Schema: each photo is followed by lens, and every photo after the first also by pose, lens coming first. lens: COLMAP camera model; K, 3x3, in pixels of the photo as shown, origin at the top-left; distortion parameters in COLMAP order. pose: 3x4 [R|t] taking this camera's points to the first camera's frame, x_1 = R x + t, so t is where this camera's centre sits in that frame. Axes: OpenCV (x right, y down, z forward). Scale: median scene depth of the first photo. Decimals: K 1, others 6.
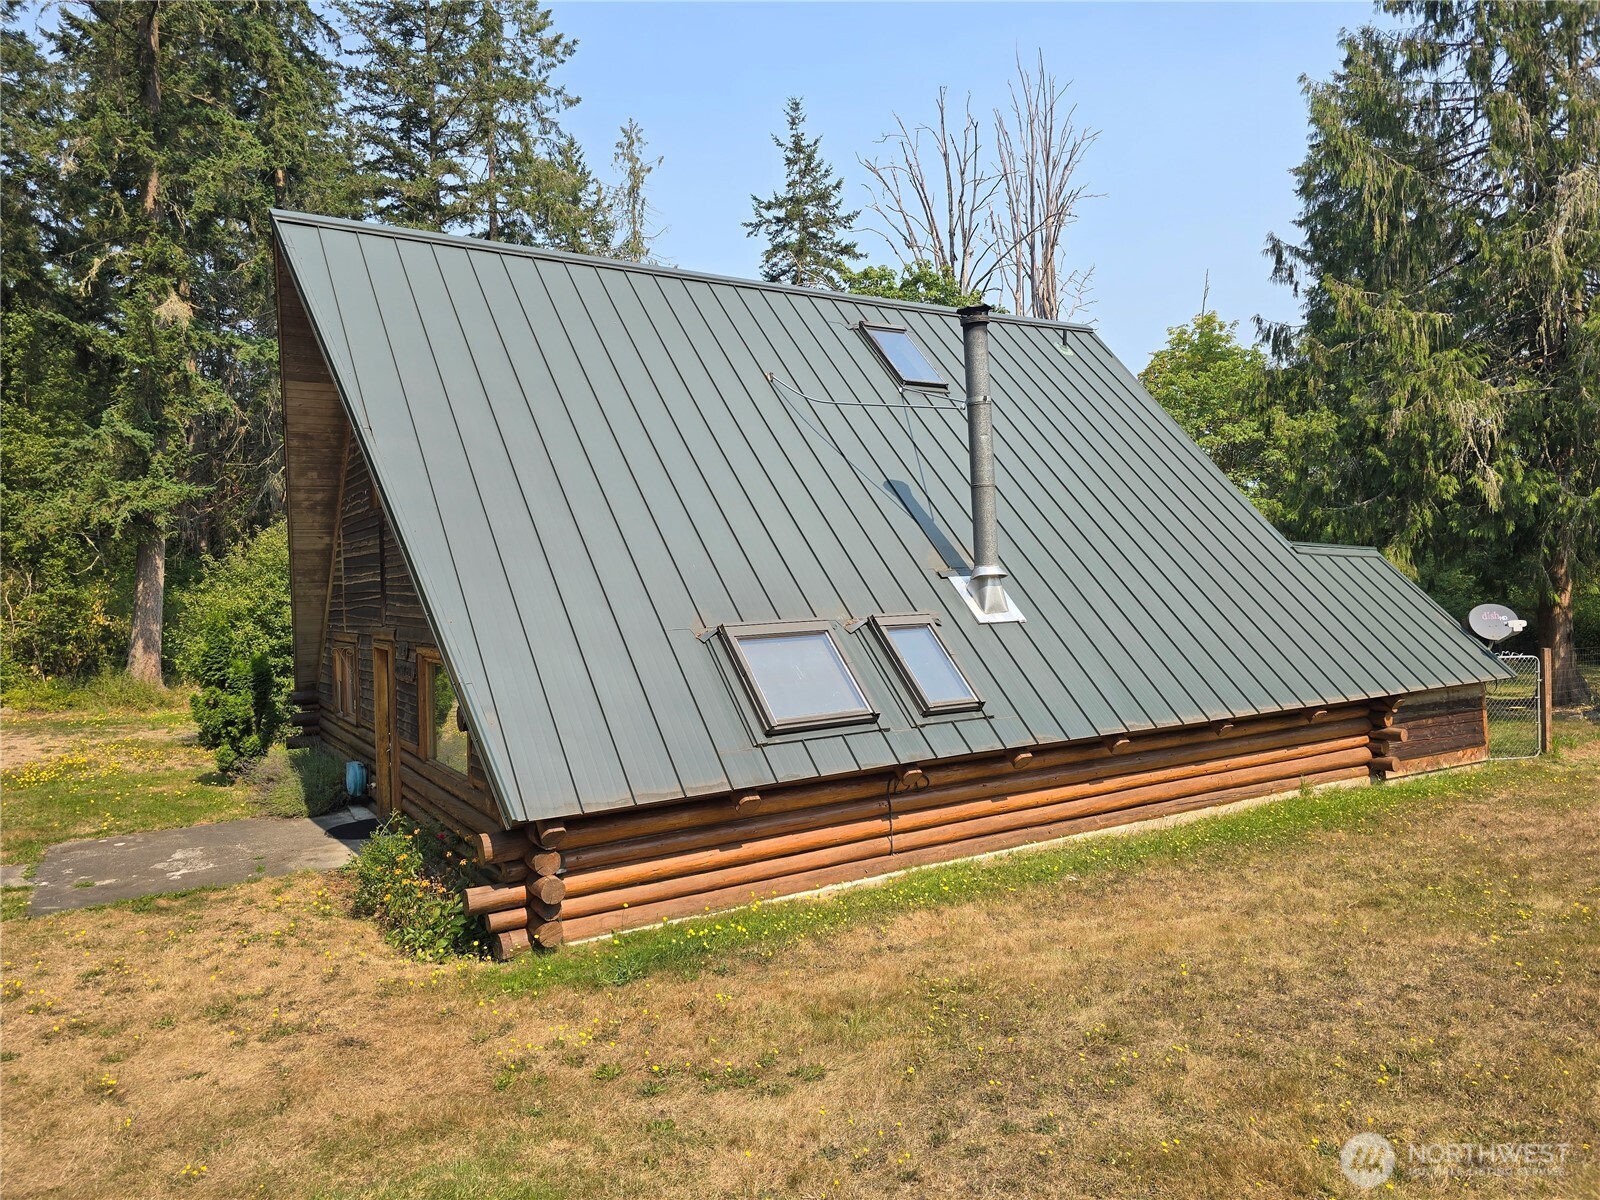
lens RADIAL K [[1070.5, 0, 805.1], [0, 1070.5, 597.3], [0, 0, 1]] dist [0.069175, -0.066306]
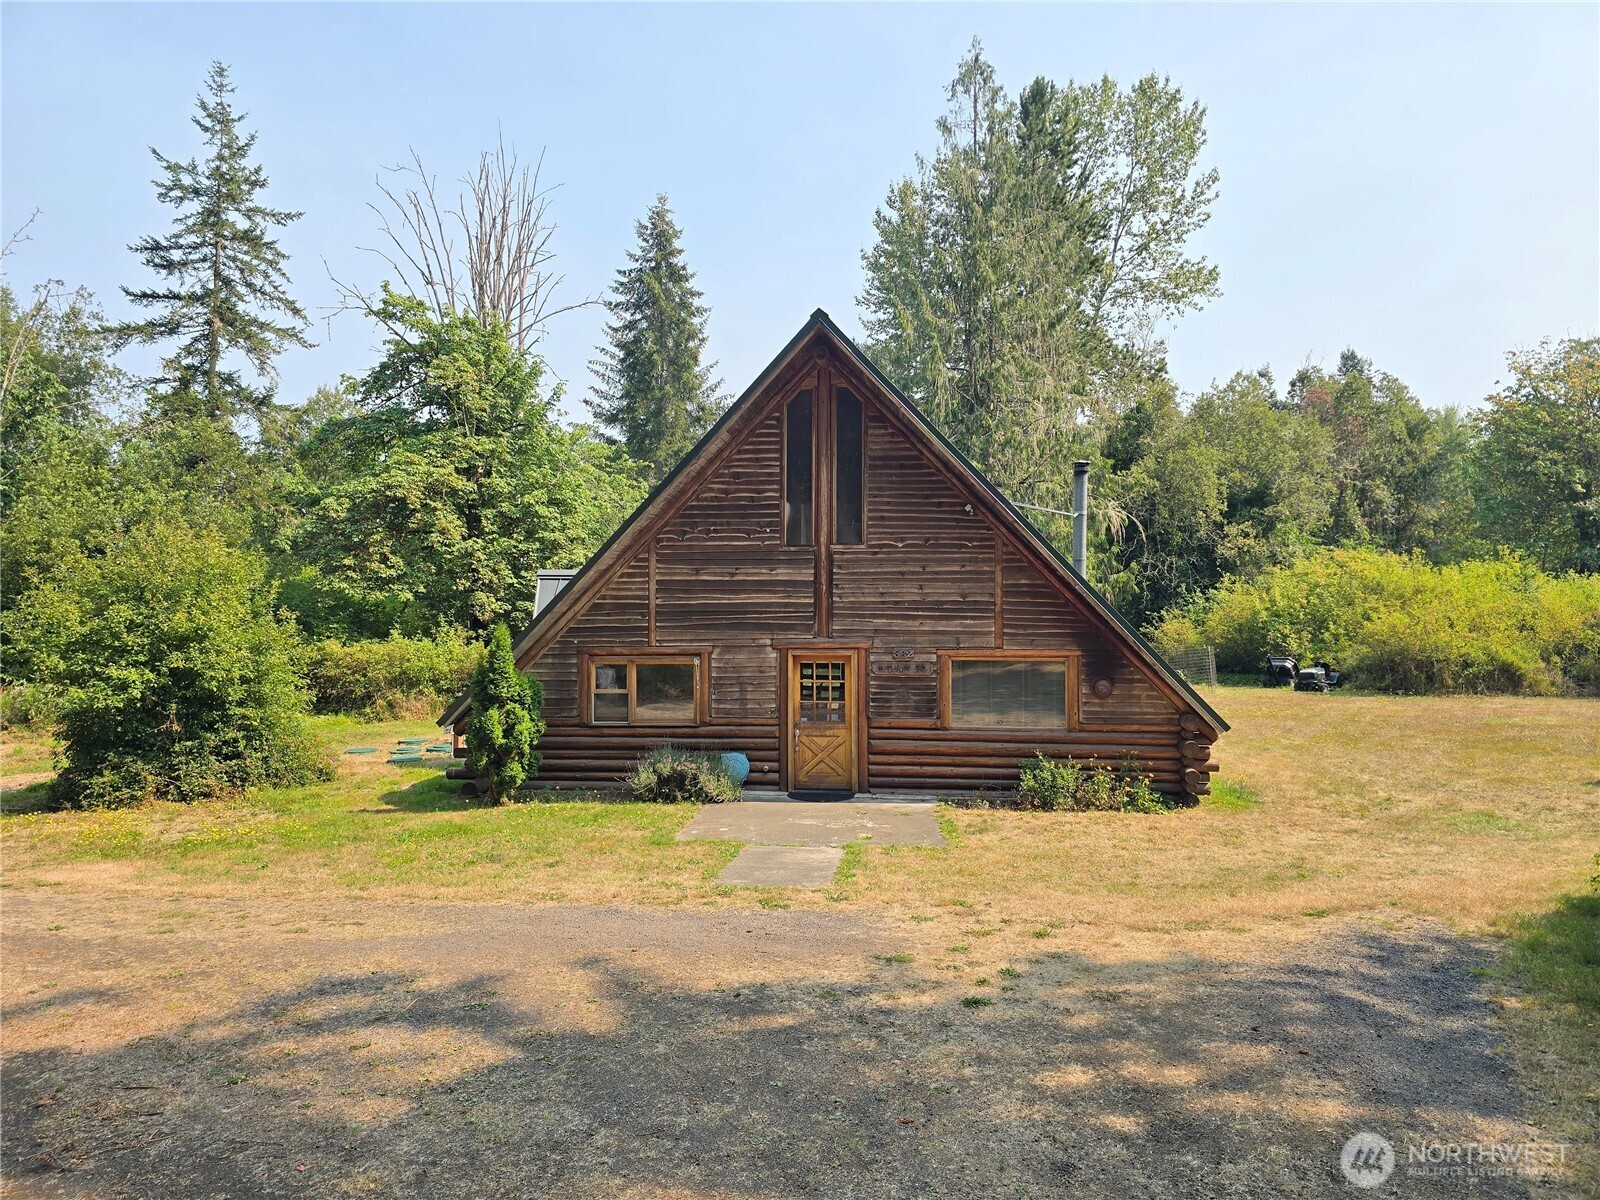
lens RADIAL K [[1070.5, 0, 805.1], [0, 1070.5, 597.3], [0, 0, 1]] dist [0.069175, -0.066306]
pose [[0.607159, 0.029106, 0.794047, -0.419312], [-0.006456, 0.999477, -0.031699, 0.005728], [-0.794554, 0.014120, 0.607029, 0.073351]]
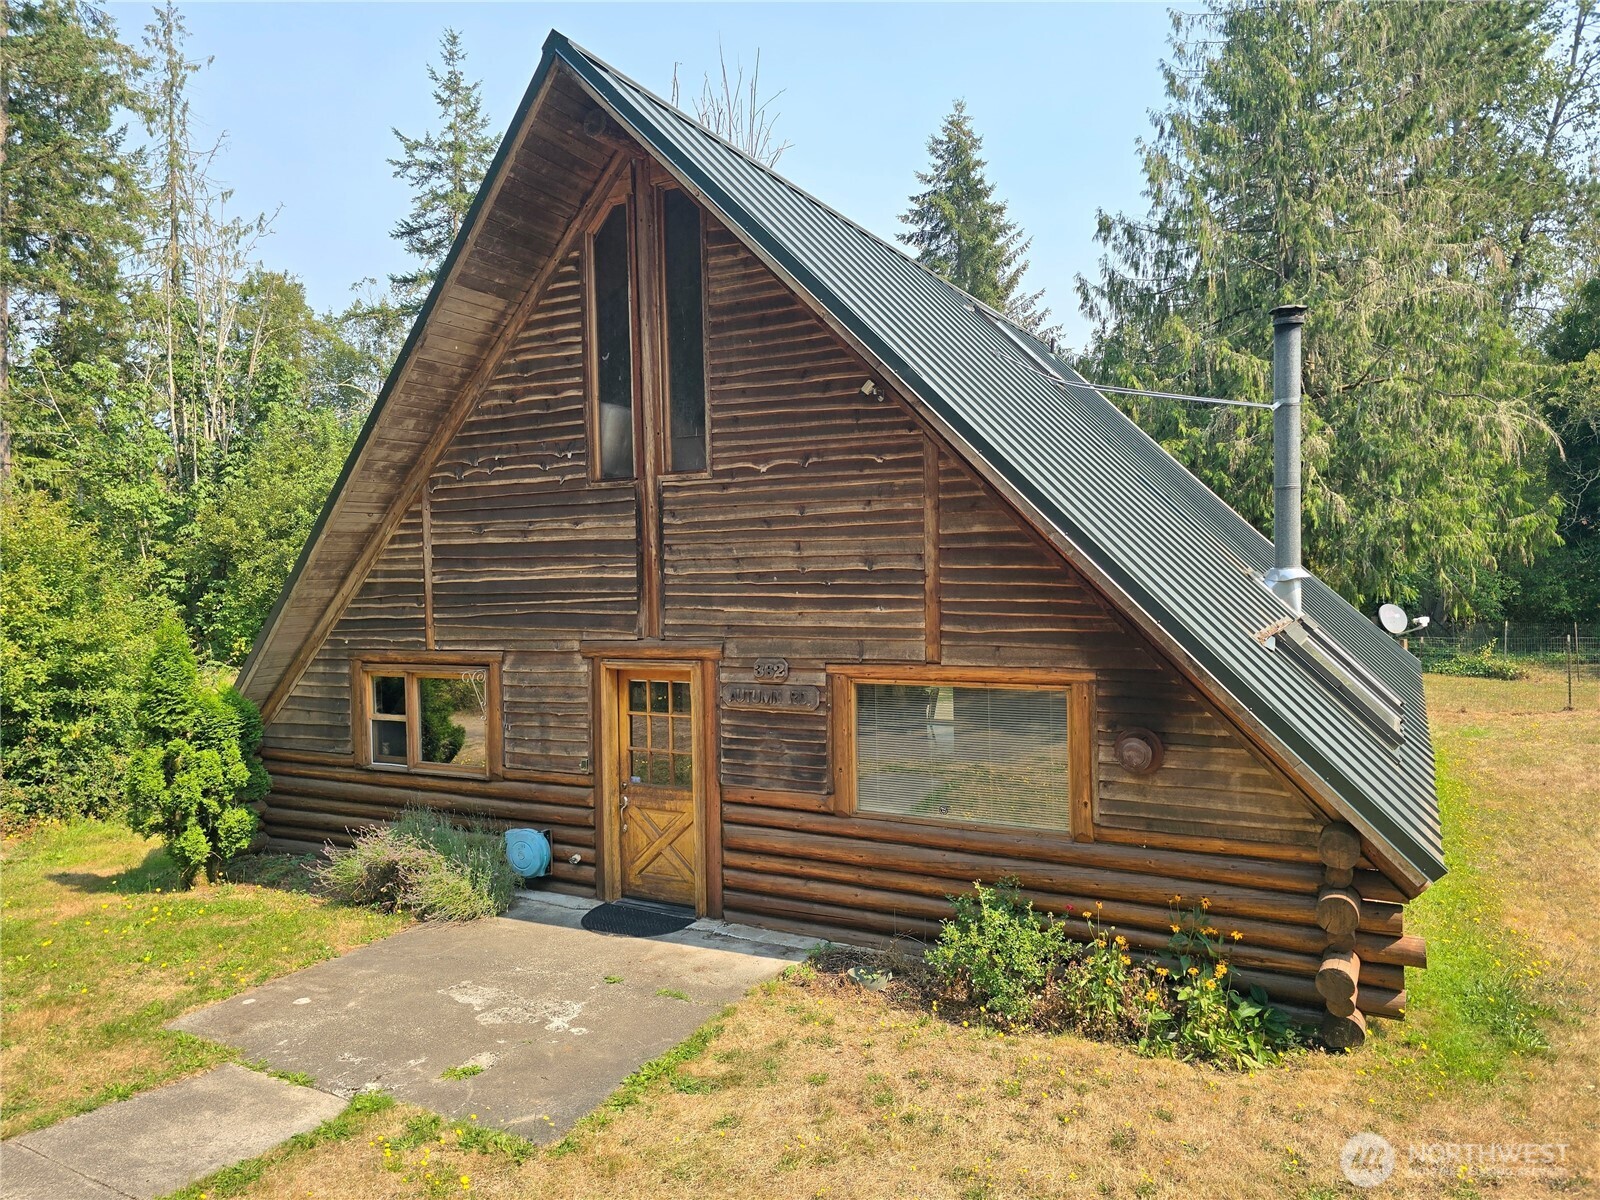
lens RADIAL K [[1070.5, 0, 805.1], [0, 1070.5, 597.3], [0, 0, 1]] dist [0.069175, -0.066306]
pose [[0.868506, -0.000268, 0.495679, -0.197812], [0.001437, 0.999997, -0.001978, 0.000098], [-0.495677, 0.002430, 0.868503, 0.094761]]
